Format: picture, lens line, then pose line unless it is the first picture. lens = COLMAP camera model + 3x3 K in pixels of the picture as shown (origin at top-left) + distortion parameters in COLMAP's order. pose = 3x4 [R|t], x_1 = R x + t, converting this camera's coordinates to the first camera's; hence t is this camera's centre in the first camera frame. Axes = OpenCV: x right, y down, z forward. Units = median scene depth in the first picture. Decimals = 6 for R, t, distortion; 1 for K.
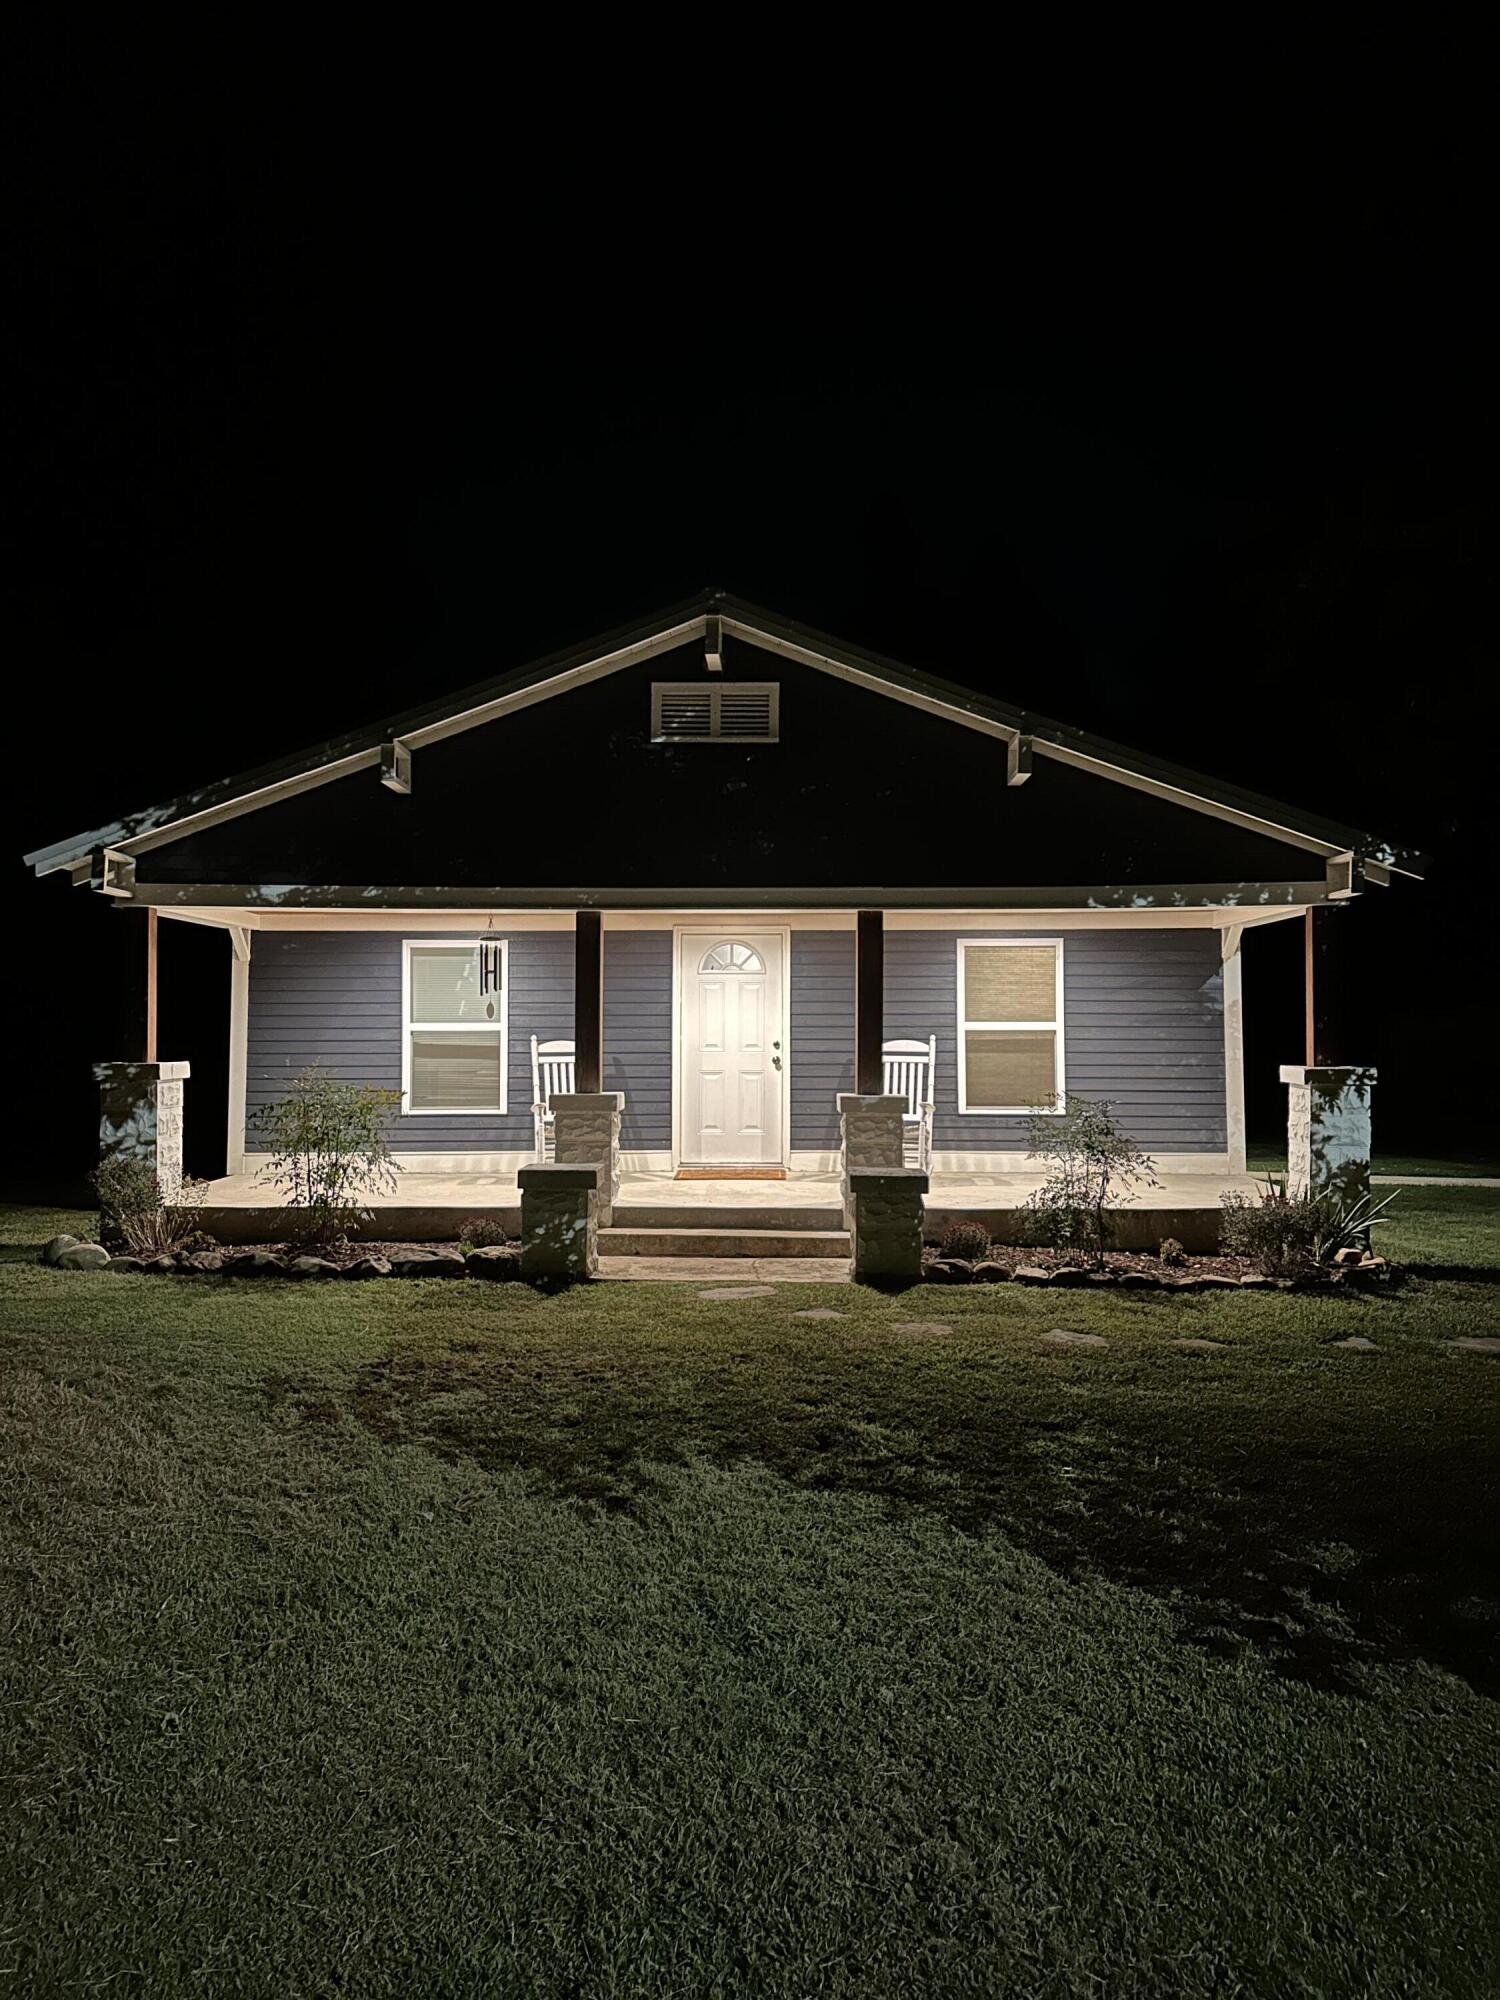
lens RADIAL K [[1390.0, 0, 761.5], [0, 1390.0, 1048.8], [0, 0, 1]] dist [0.023372, -0.036610]
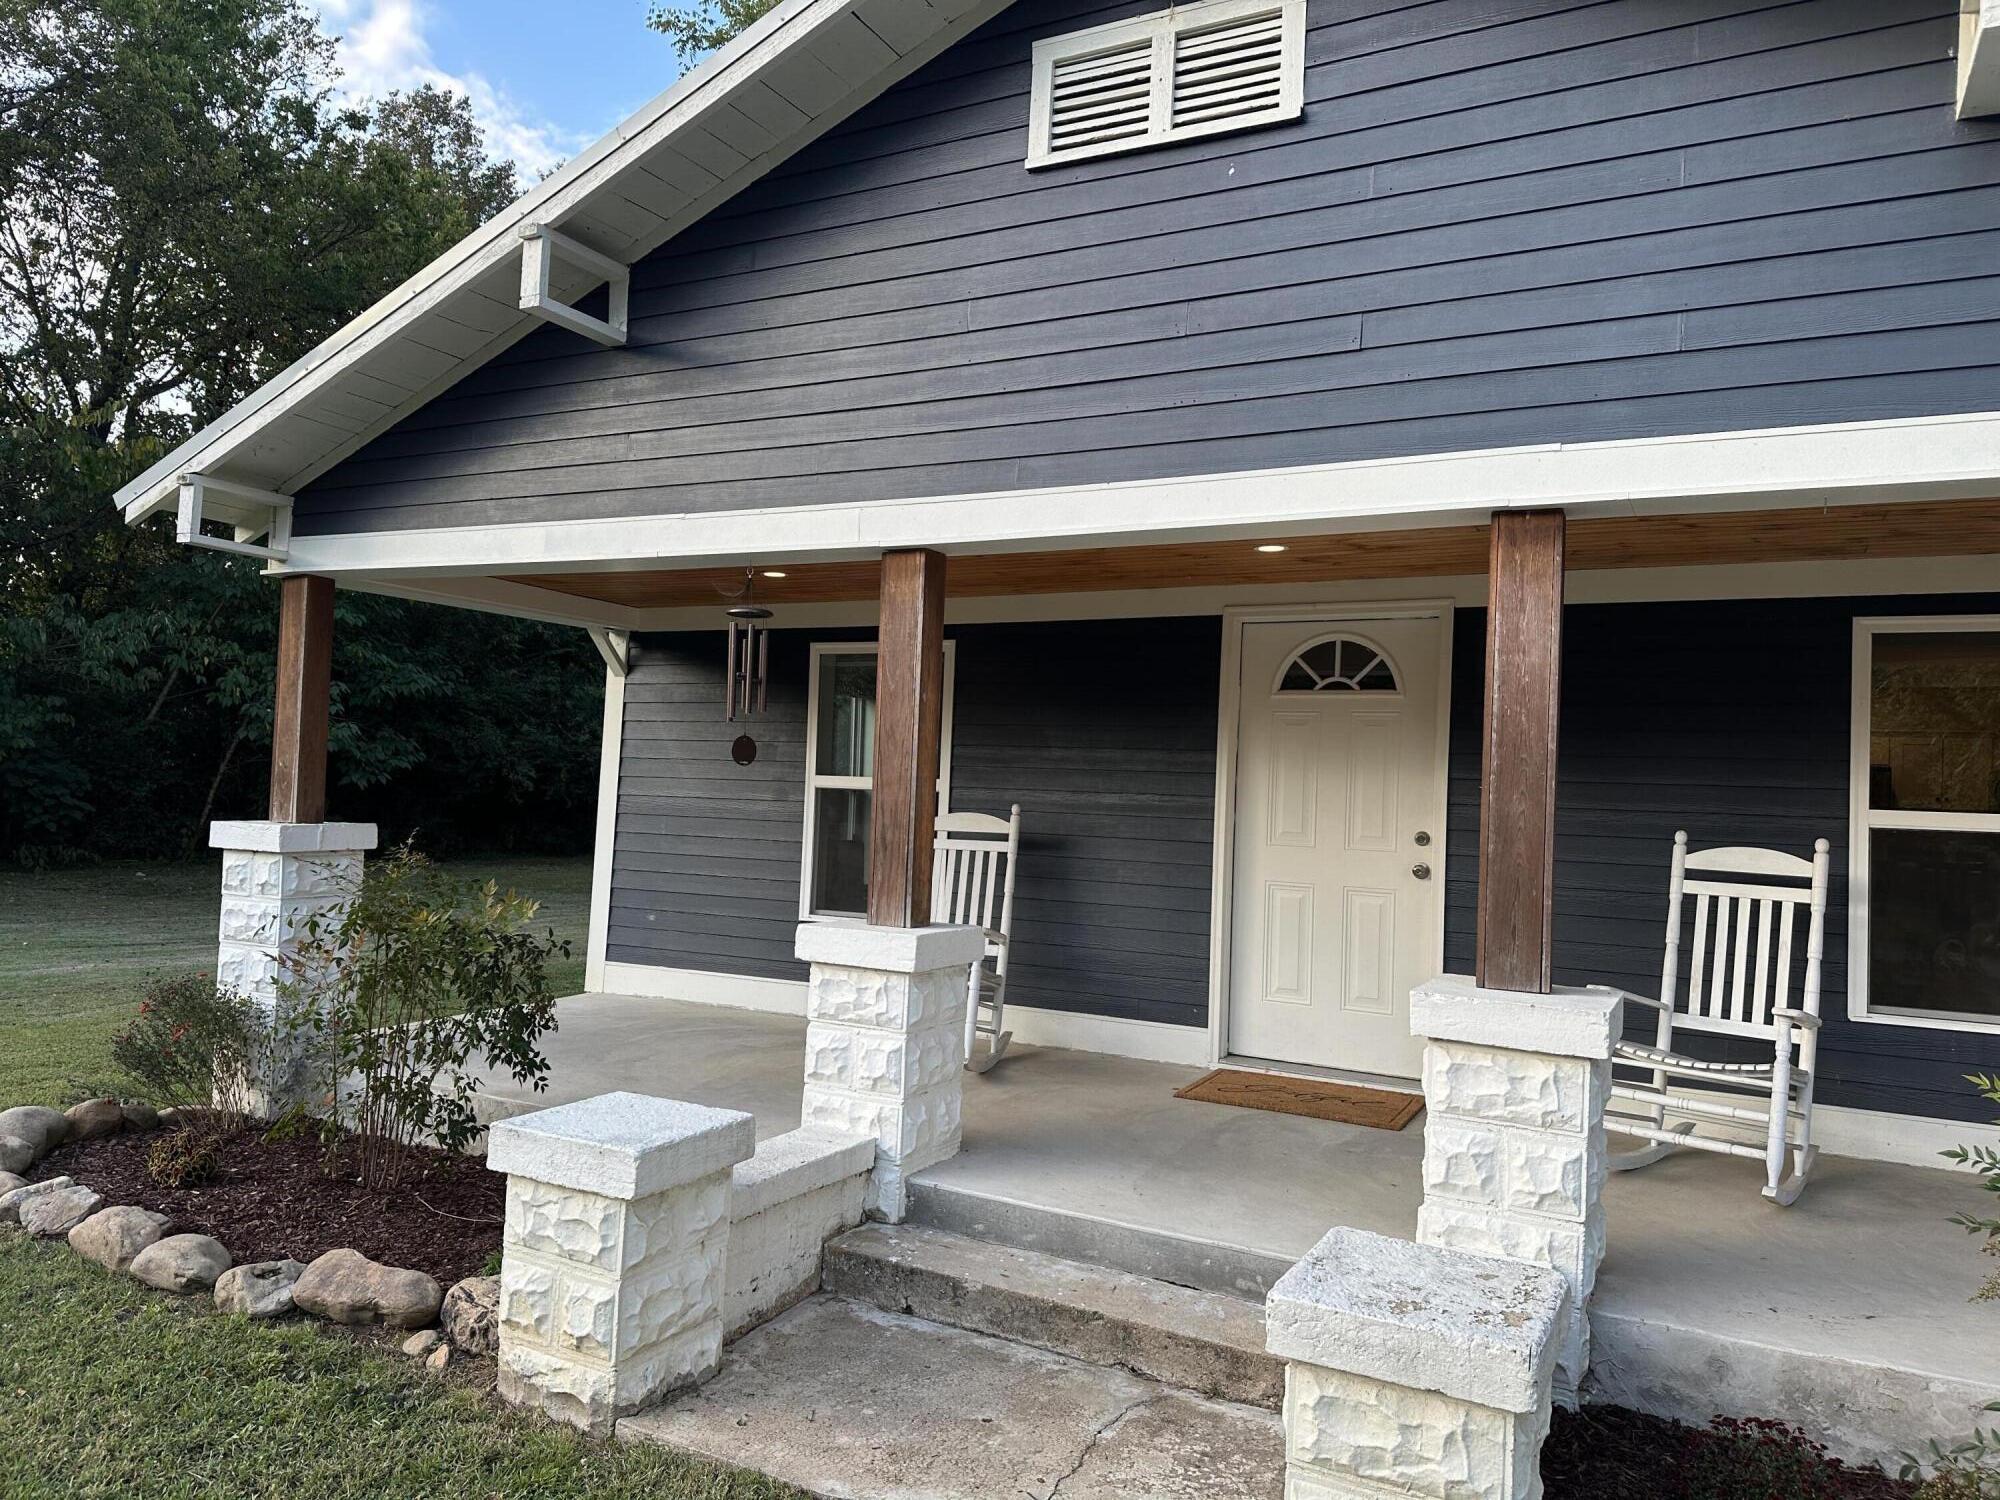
lens RADIAL K [[1390.0, 0, 1000.2], [0, 1390.0, 760.1], [0, 0, 1]] dist [0.023372, -0.036610]
pose [[0.887125, 0.022642, -0.460974, 0.107822], [-0.040552, 0.998757, -0.028984, -0.010814], [0.459745, 0.044406, 0.886940, 0.500461]]
